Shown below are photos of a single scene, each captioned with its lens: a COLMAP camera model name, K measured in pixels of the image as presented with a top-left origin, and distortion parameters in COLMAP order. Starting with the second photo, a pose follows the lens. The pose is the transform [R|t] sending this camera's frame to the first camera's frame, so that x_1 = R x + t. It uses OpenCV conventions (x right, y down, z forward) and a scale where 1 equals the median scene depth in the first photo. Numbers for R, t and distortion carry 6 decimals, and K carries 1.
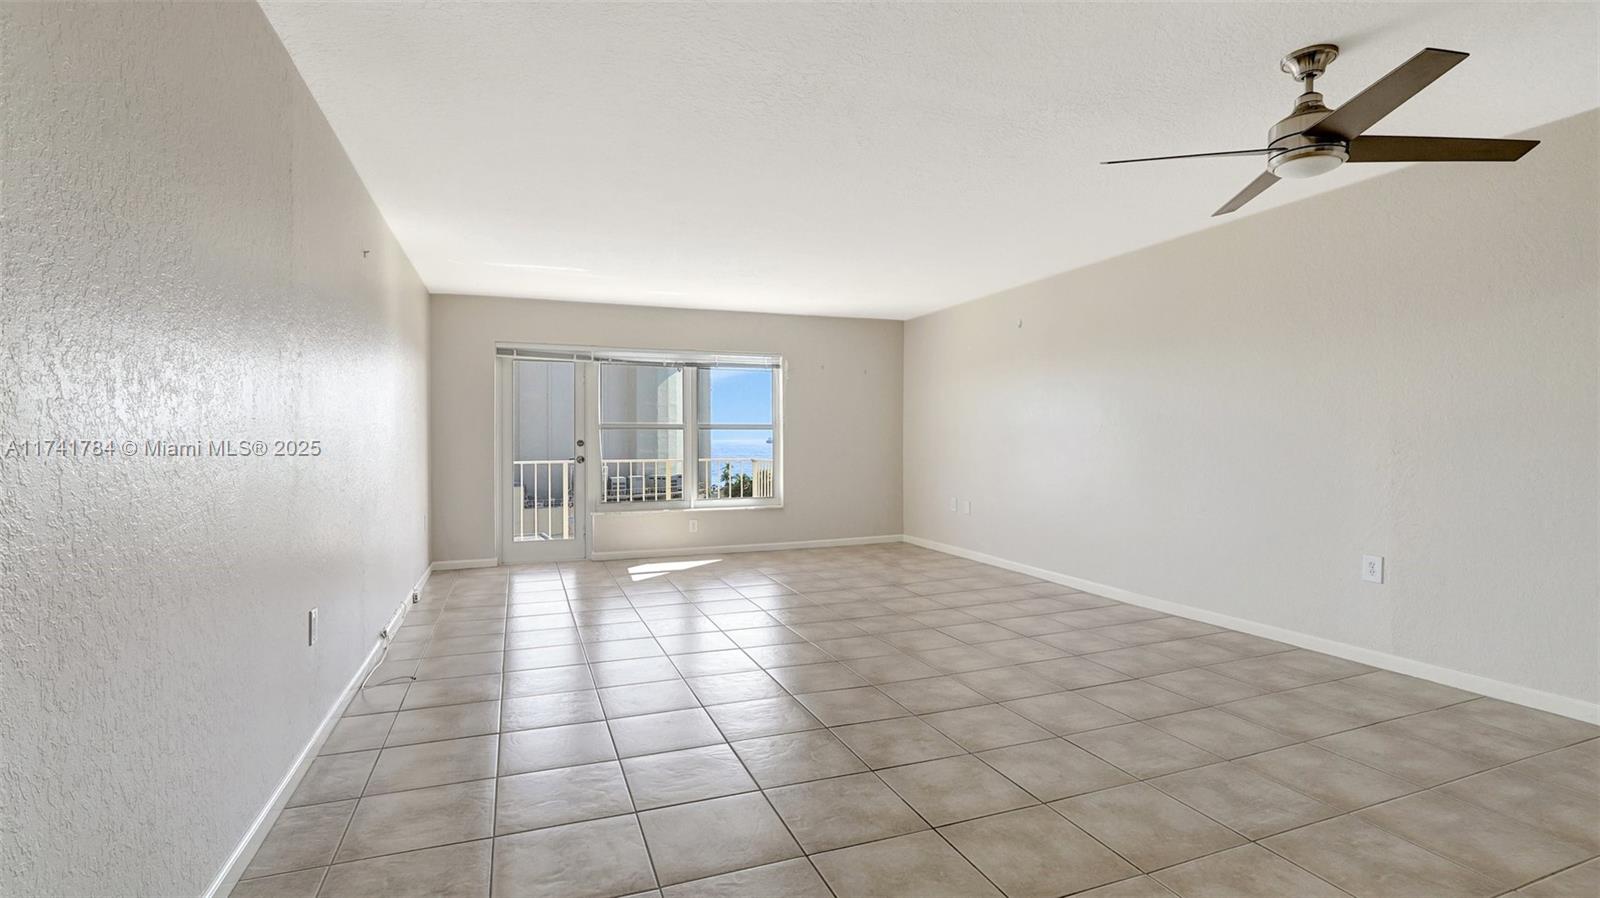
lens RADIAL K [[720.8, 0, 810.2], [0, 720.8, 446.6], [0, 0, 1]] dist [-0.009258, 0.007315]
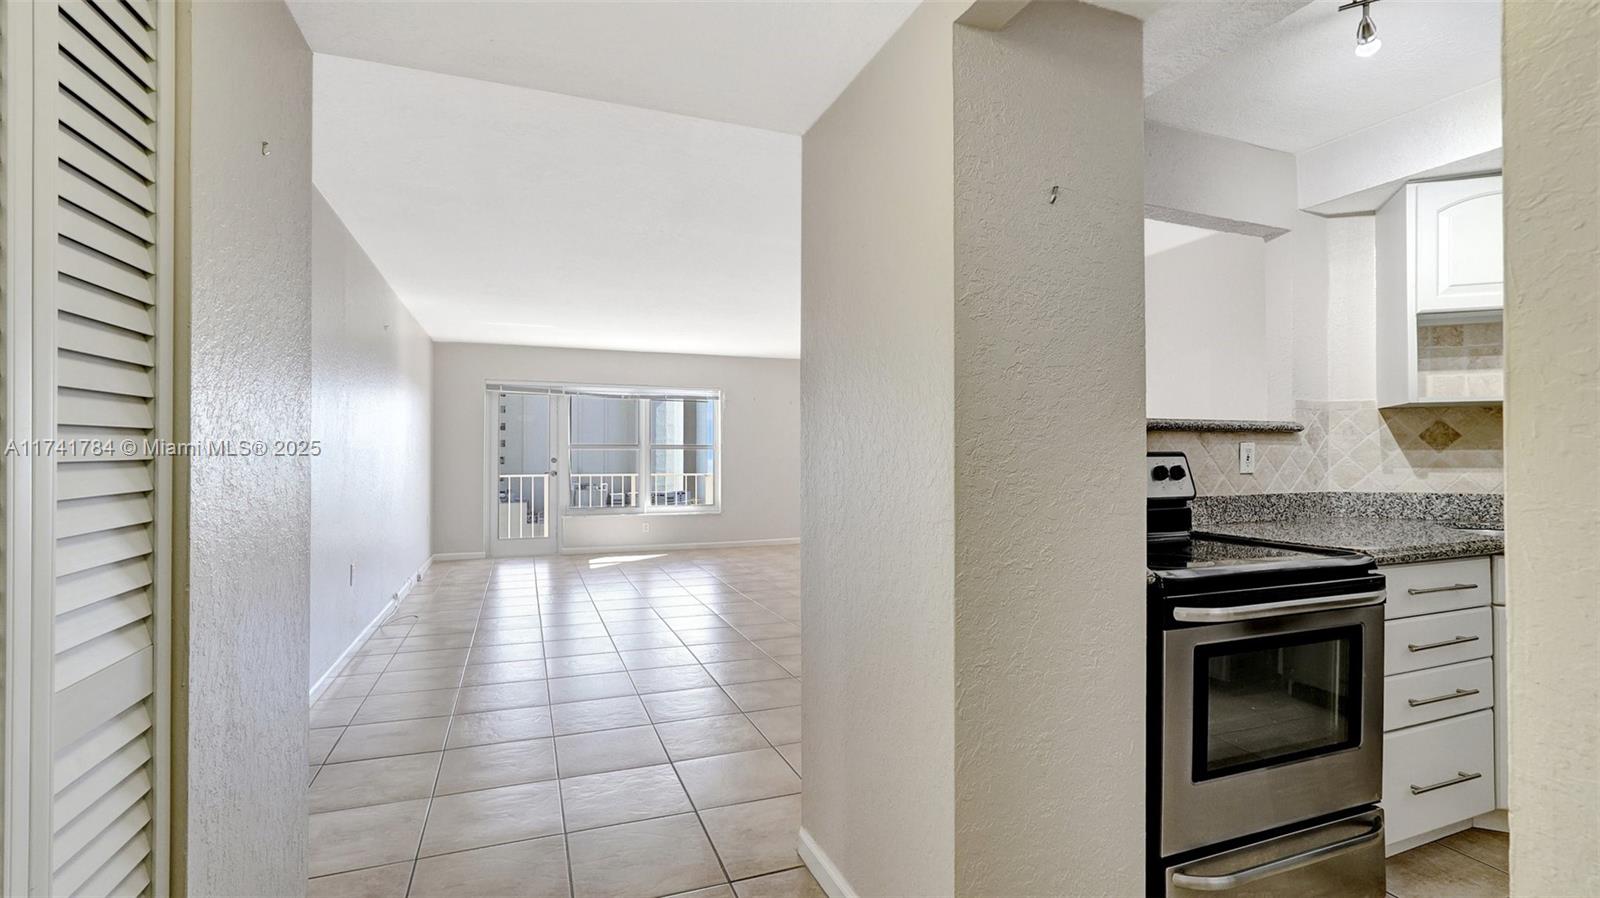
lens RADIAL K [[720.8, 0, 814.4], [0, 720.8, 457.0], [0, 0, 1]] dist [-0.009258, 0.007315]
pose [[0.999980, 0.003053, -0.005551, 0.148765], [-0.003123, 0.999917, -0.012519, 0.004301], [0.005512, 0.012536, 0.999906, -0.258969]]
